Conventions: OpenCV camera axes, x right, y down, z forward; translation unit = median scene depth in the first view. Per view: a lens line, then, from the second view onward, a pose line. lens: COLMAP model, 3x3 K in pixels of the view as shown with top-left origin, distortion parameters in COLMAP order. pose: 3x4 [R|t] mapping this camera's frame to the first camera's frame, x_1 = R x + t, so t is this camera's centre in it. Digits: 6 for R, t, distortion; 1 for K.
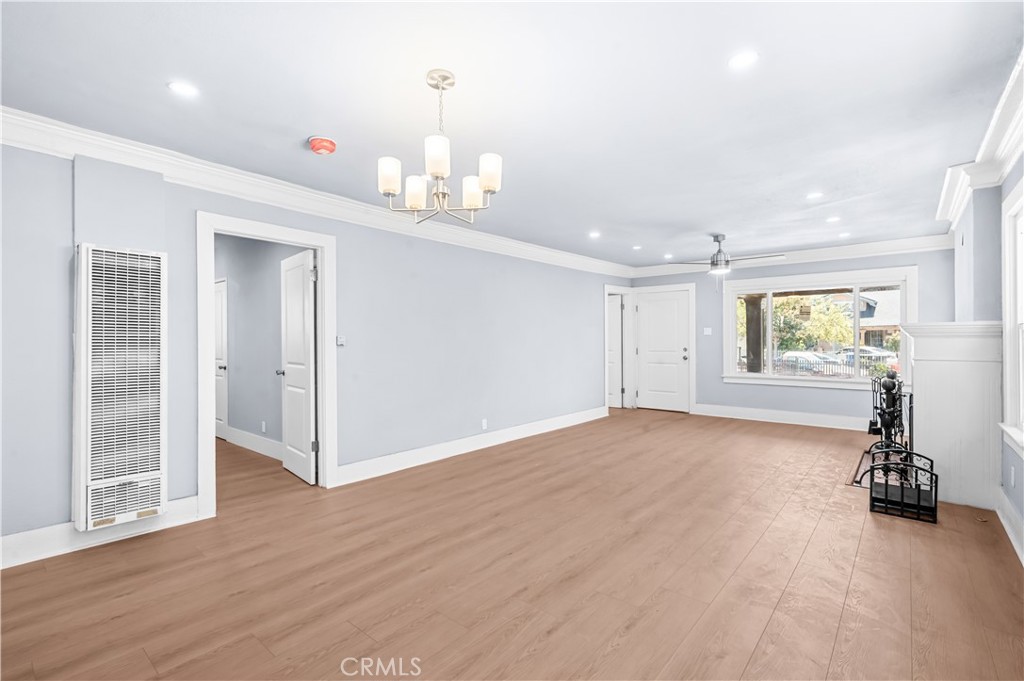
lens RADIAL K [[465.0, 0, 511.1], [0, 465.0, 334.9], [0, 0, 1]] dist [0.004702, -0.000418]
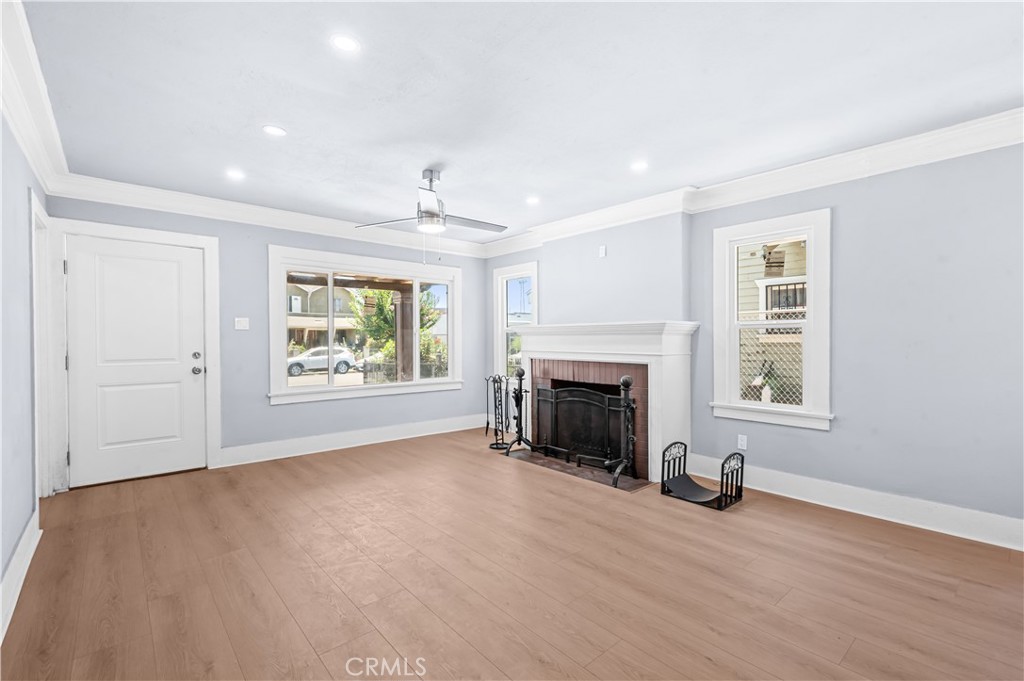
lens RADIAL K [[465.0, 0, 521.7], [0, 465.0, 338.7], [0, 0, 1]] dist [0.004702, -0.000418]
pose [[0.150003, 0.004586, 0.988675, -0.245579], [-0.010336, 0.999942, -0.003070, 0.021886], [-0.988632, -0.009759, 0.150041, 1.174061]]
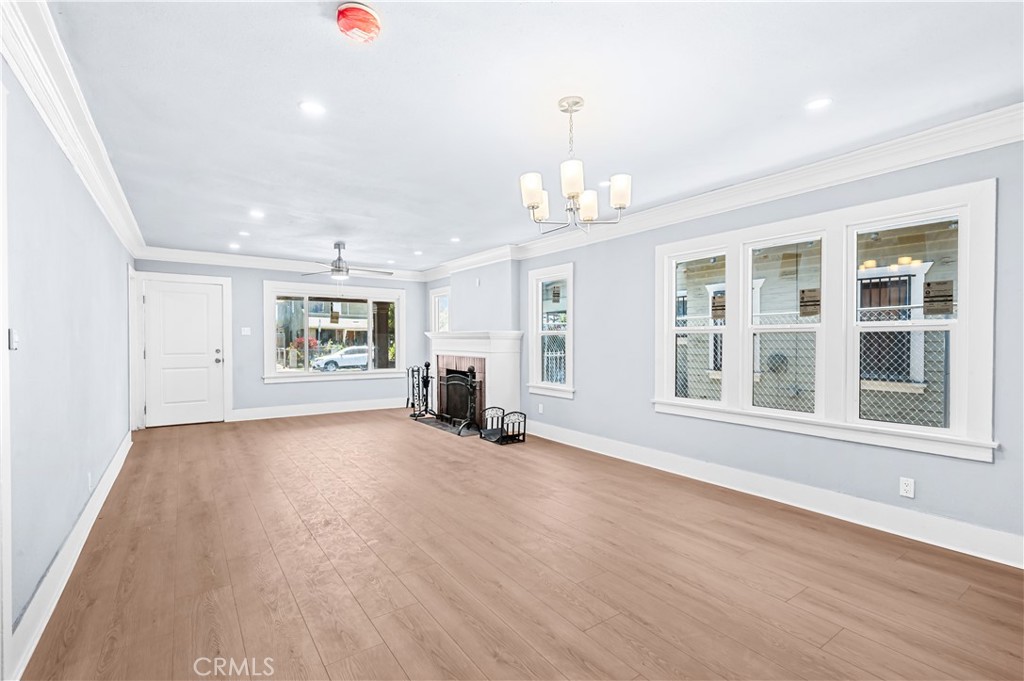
lens RADIAL K [[465.0, 0, 511.7], [0, 465.0, 338.0], [0, 0, 1]] dist [0.004702, -0.000418]
pose [[0.252655, 0.006766, 0.967533, -0.749976], [-0.013396, 0.999904, -0.003495, 0.005306], [-0.967464, -0.012078, 0.252721, 0.511288]]
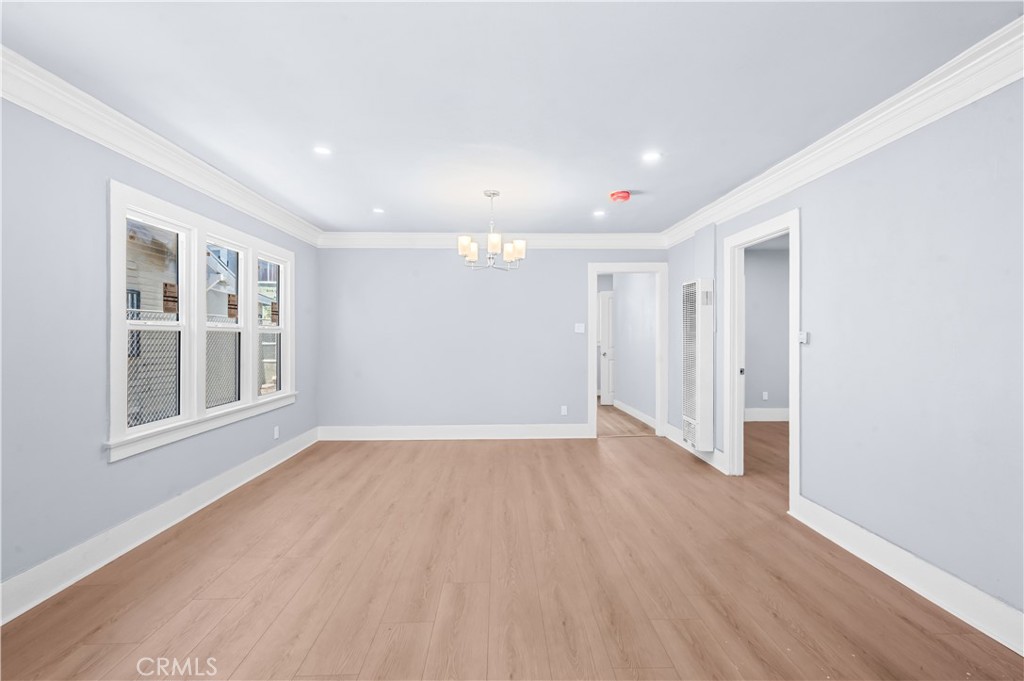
lens RADIAL K [[465.0, 0, 519.9], [0, 465.0, 335.7], [0, 0, 1]] dist [0.004702, -0.000418]
pose [[-0.732777, 0.004155, -0.680456, 0.587128], [0.009379, 0.999948, -0.003994, 0.006938], [0.680404, -0.009308, -0.732778, 1.414524]]
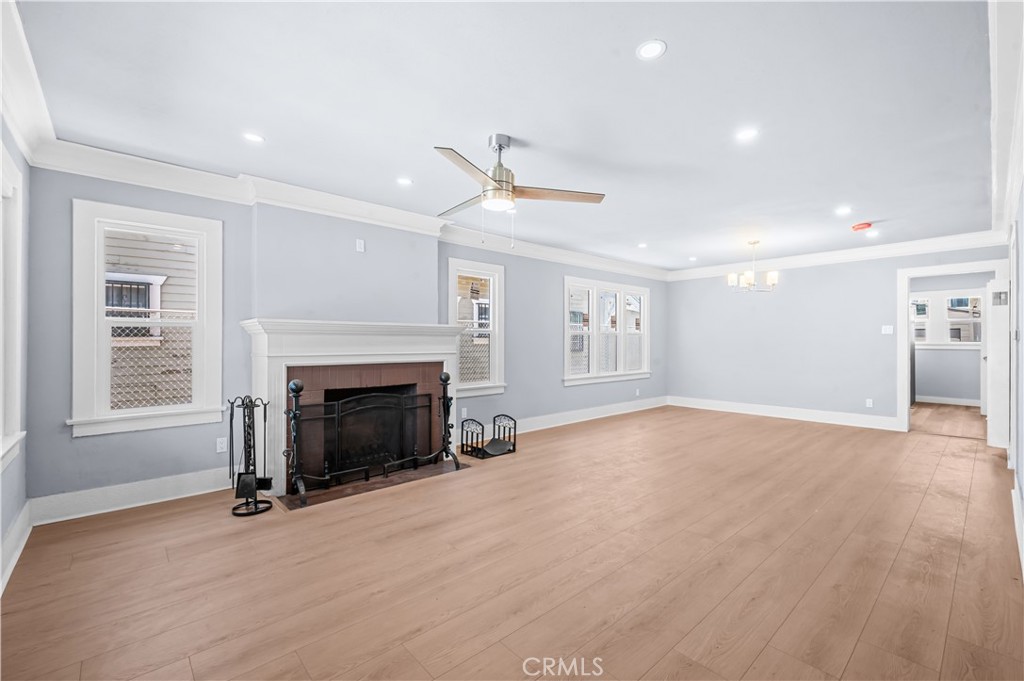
lens RADIAL K [[443.7, 0, 495.1], [0, 443.7, 338.4], [0, 0, 1]] dist [0.000931, 0.000122]
pose [[-0.988820, 0.002870, 0.149085, 0.568843], [0.001108, 0.999929, -0.011901, 0.026522], [-0.149108, -0.011603, -0.988753, 2.256221]]
